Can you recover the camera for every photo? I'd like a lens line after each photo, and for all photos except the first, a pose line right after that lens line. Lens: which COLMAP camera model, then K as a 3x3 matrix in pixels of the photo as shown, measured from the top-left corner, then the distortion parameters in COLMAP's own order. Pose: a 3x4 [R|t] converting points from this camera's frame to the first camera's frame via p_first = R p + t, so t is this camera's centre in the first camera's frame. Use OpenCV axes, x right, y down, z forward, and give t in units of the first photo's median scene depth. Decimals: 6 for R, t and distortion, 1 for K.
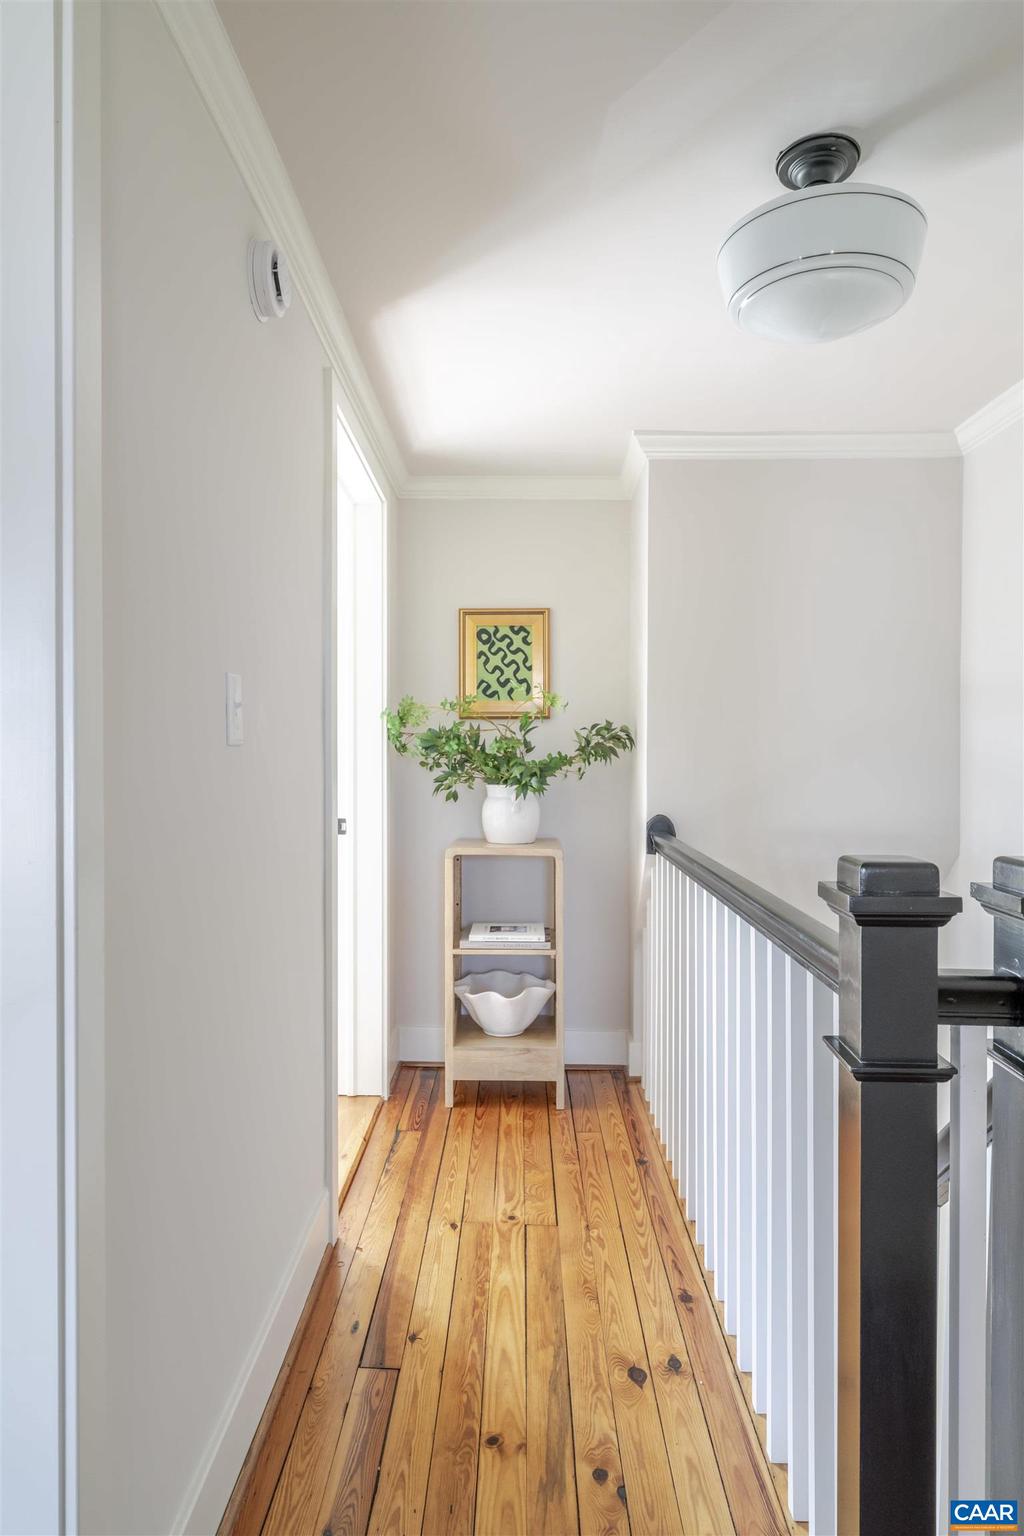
lens RADIAL K [[970.9, 0, 505.9], [0, 970.9, 765.6], [0, 0, 1]] dist [0.031432, -0.003882]
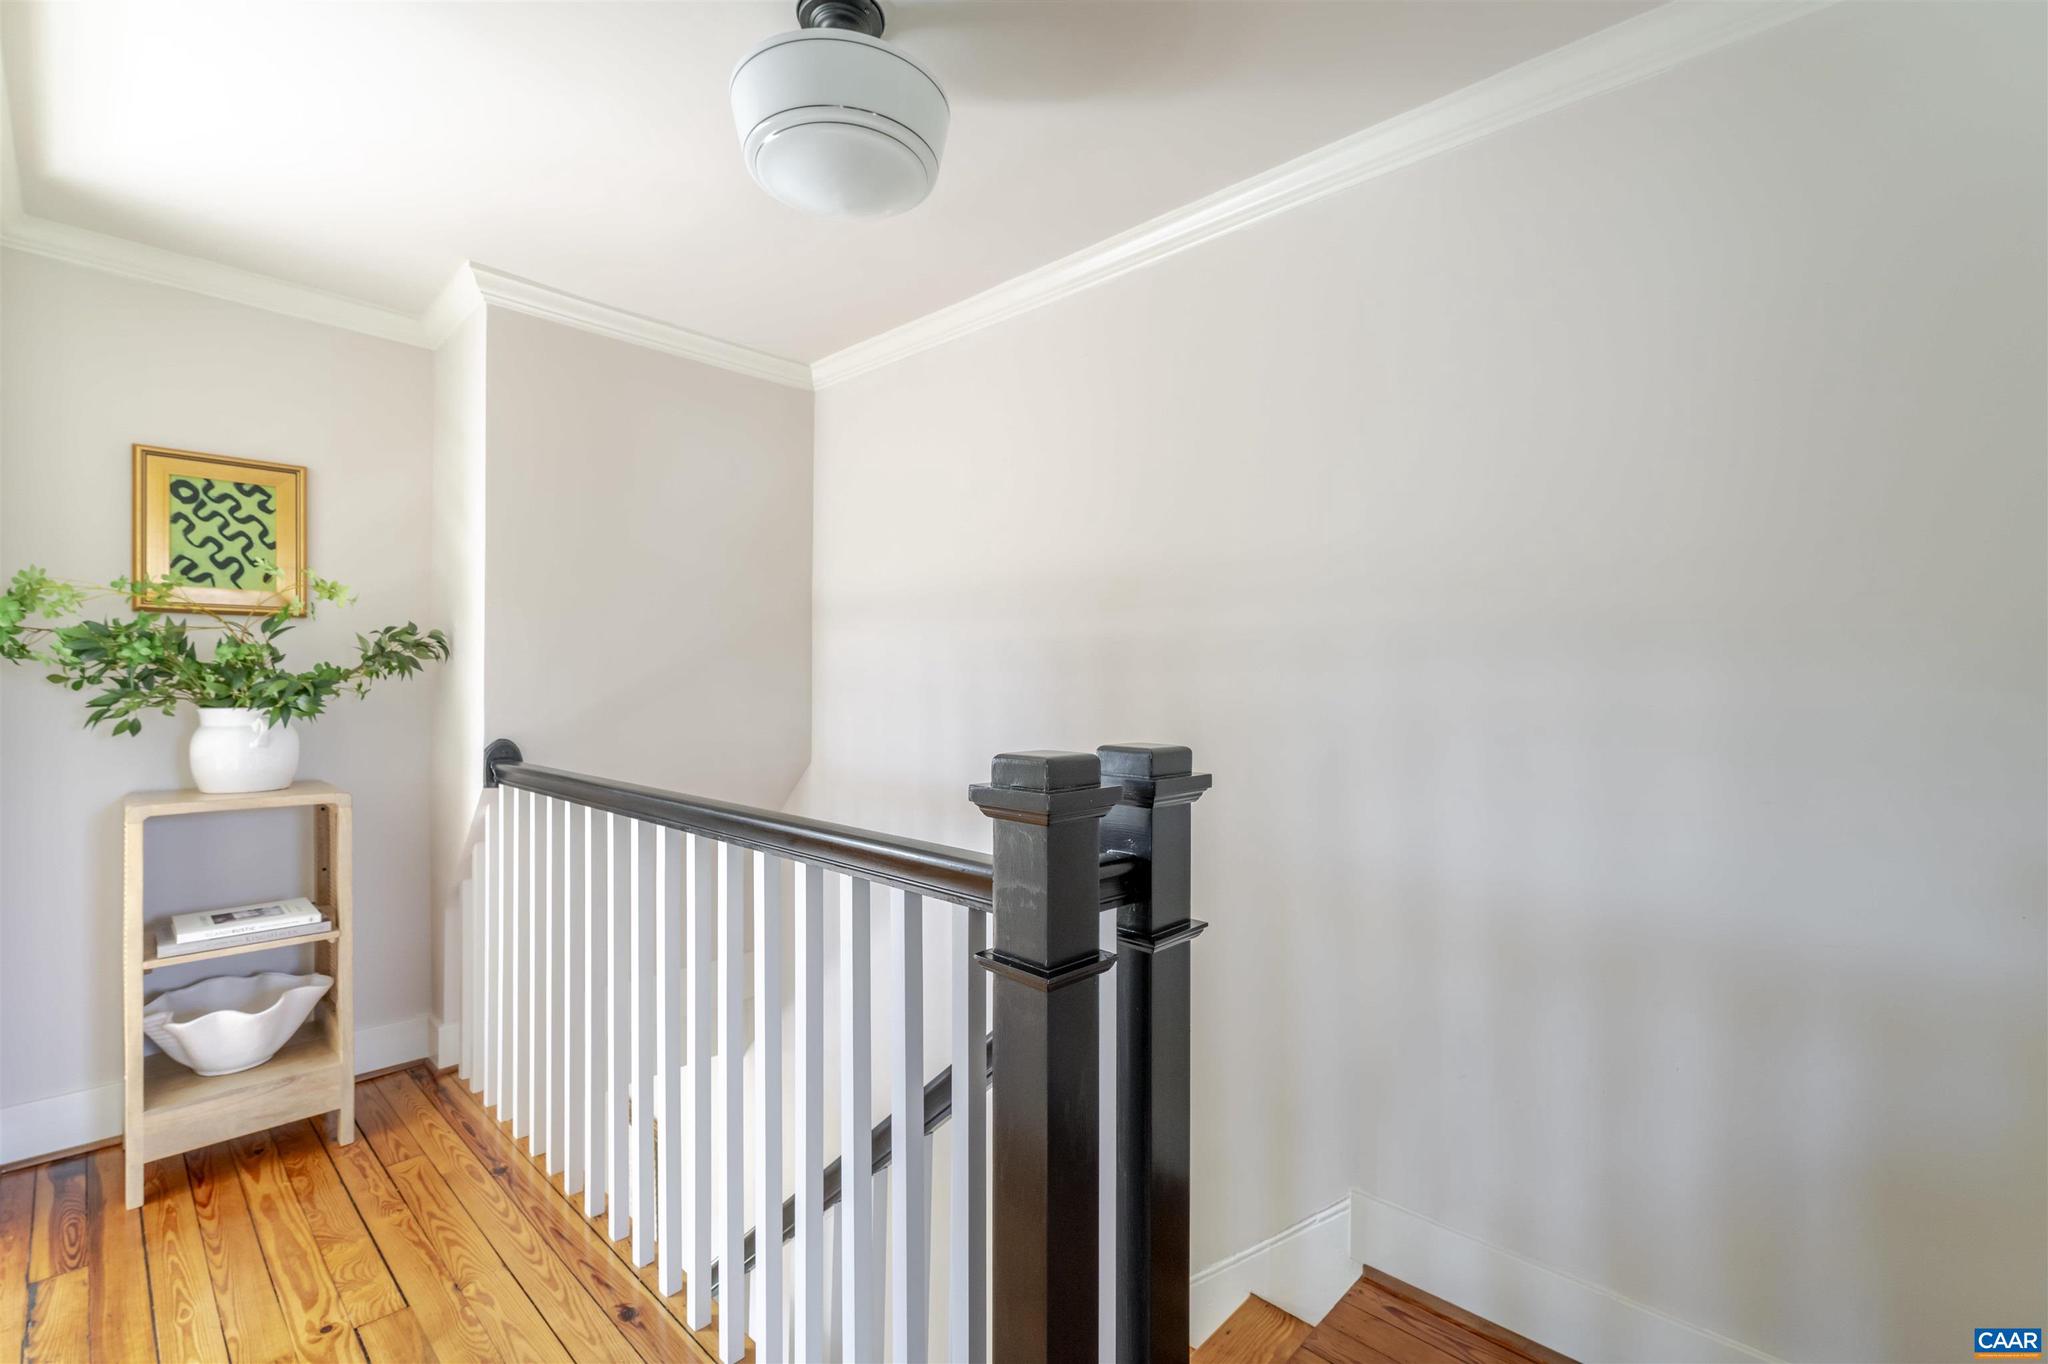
lens RADIAL K [[903.5, 0, 1027.2], [0, 903.5, 678.8], [0, 0, 1]] dist [0.010201, -0.001094]
pose [[0.677825, -0.000726, 0.735223, -0.101546], [0.009466, 0.999925, -0.007740, 0.009719], [-0.735162, 0.012206, 0.677781, 0.148354]]
